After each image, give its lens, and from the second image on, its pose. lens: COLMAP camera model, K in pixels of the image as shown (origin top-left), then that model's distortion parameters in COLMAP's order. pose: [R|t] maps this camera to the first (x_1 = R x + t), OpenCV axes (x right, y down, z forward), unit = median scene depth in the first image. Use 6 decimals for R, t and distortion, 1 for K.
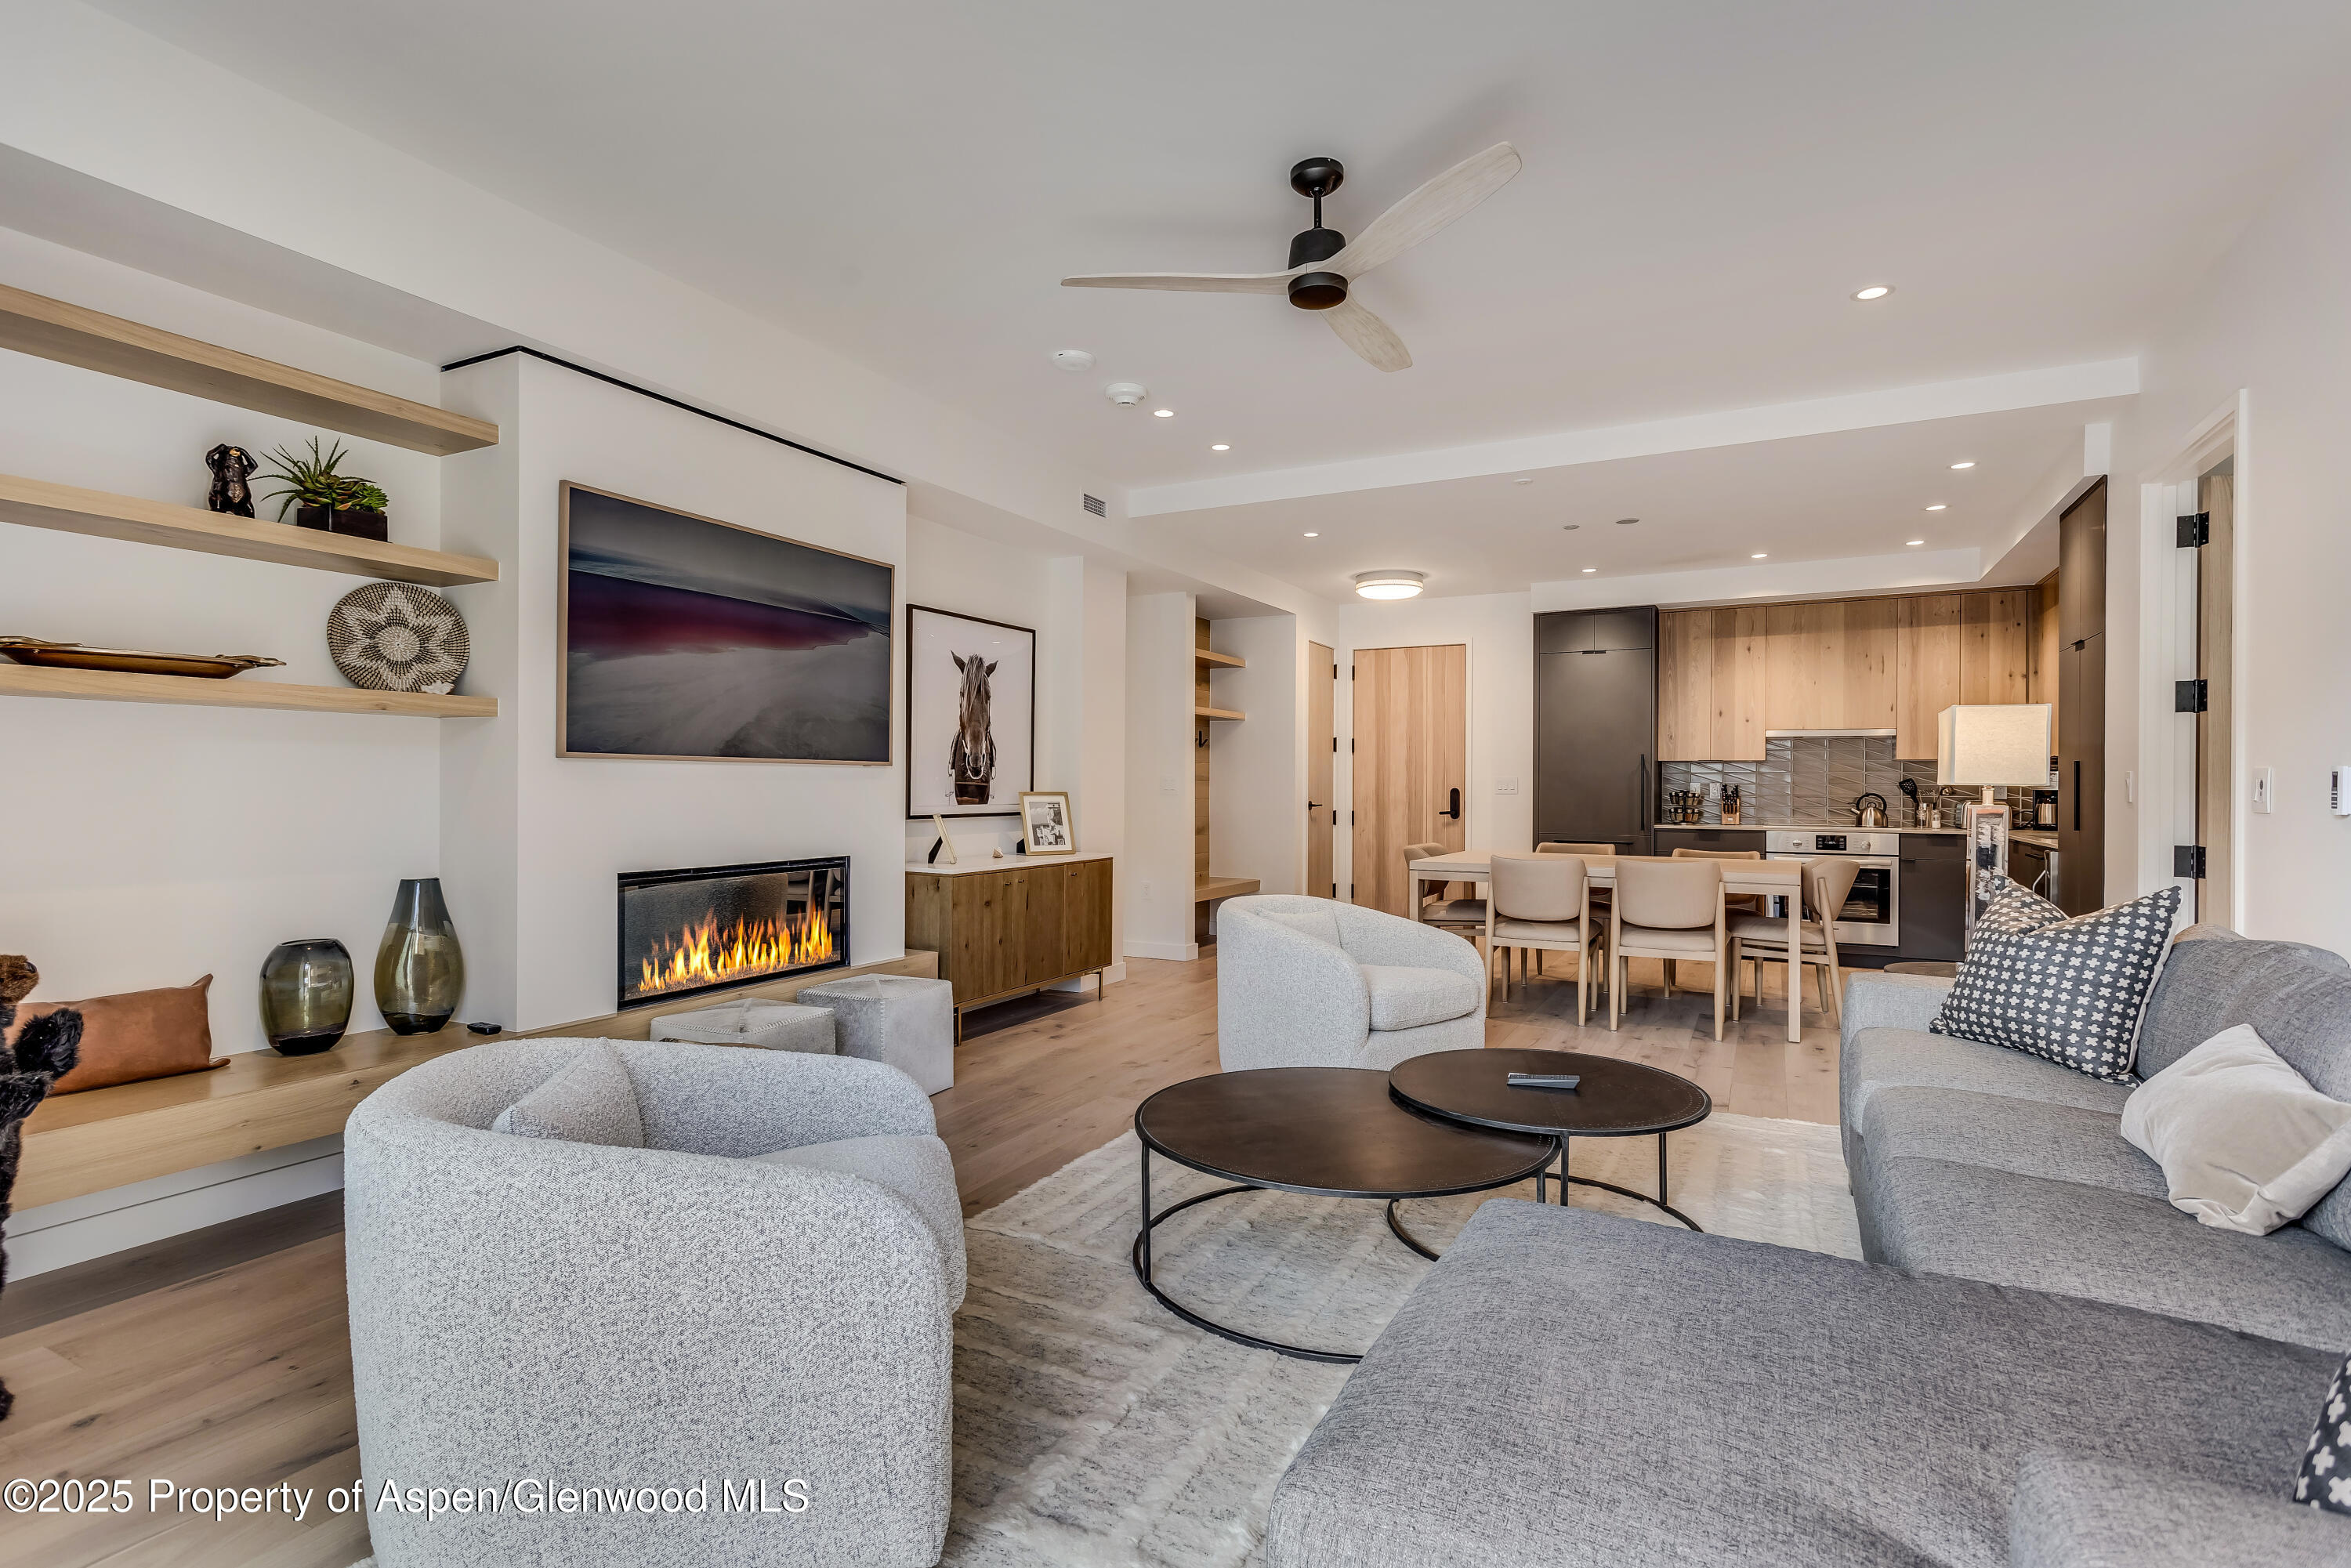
lens RADIAL K [[1136.0, 0, 1171.7], [0, 1136.0, 781.7], [0, 0, 1]] dist [-0.000411, 0.002524]
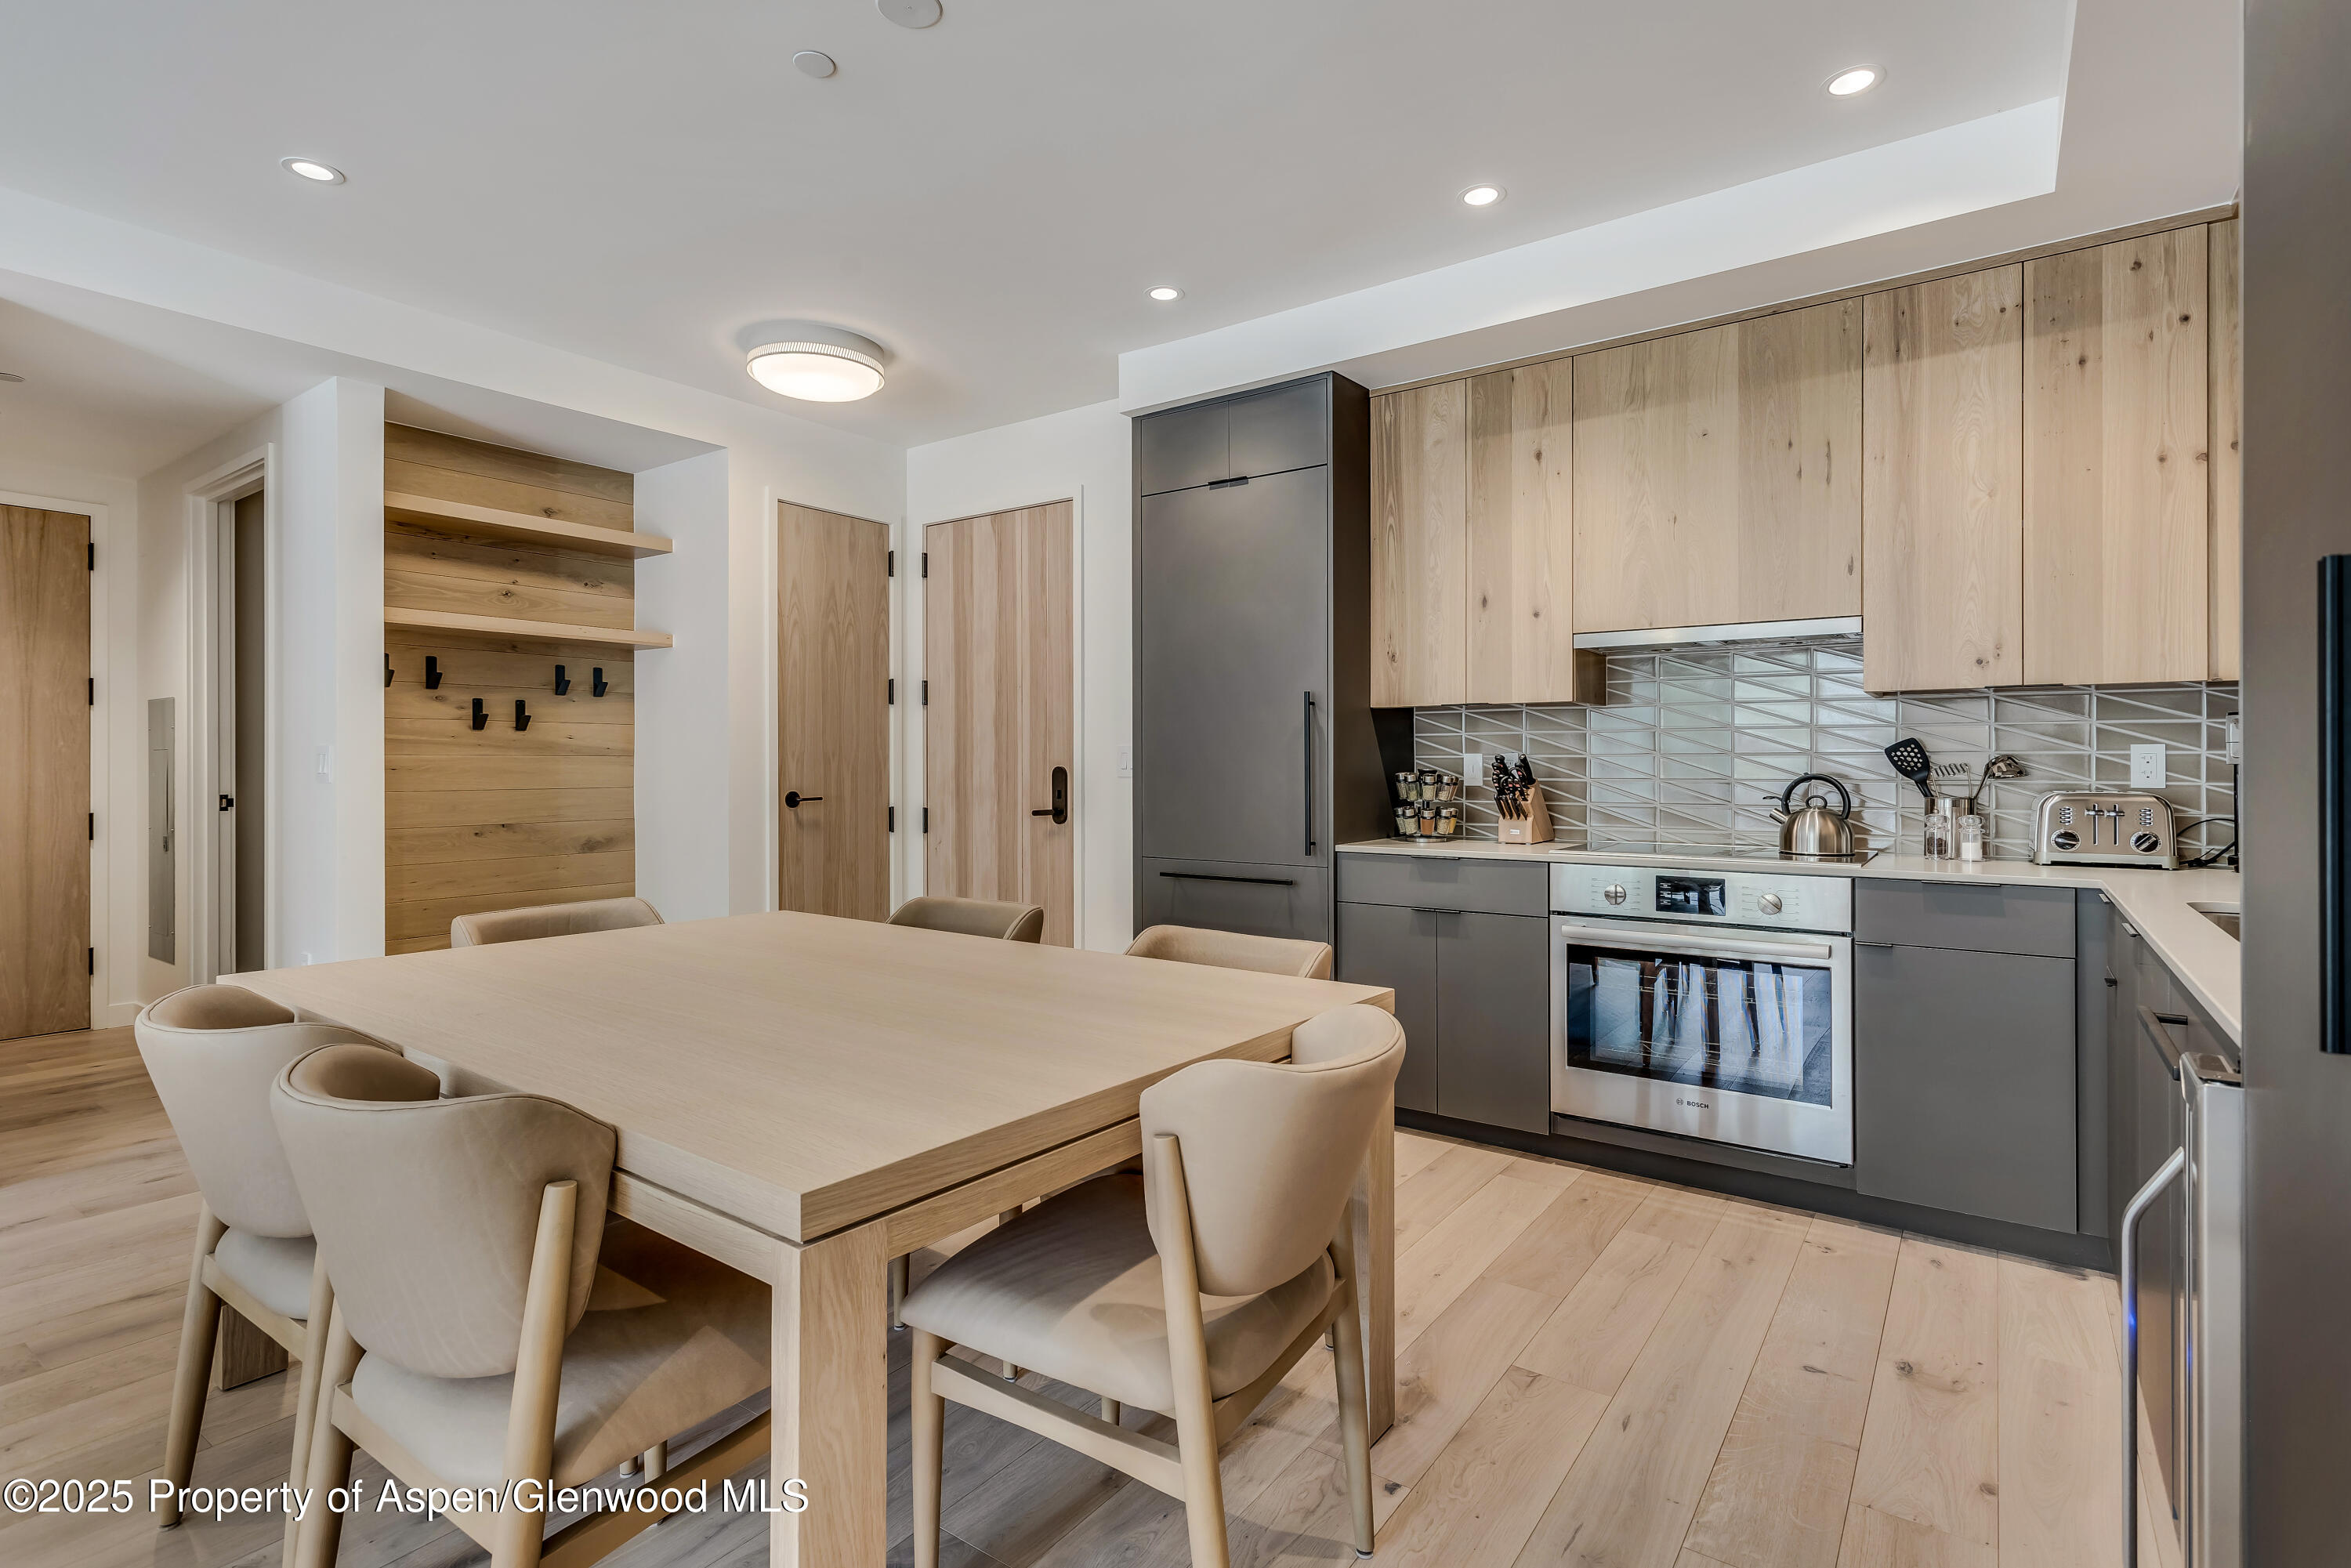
lens RADIAL K [[1136.0, 0, 1179.5], [0, 1136.0, 767.7], [0, 0, 1]] dist [-0.000411, 0.002524]
pose [[0.991808, -0.004579, -0.127657, 0.430507], [0.005484, 0.999962, 0.006734, 0.002931], [0.127621, -0.007379, 0.991796, 0.543968]]
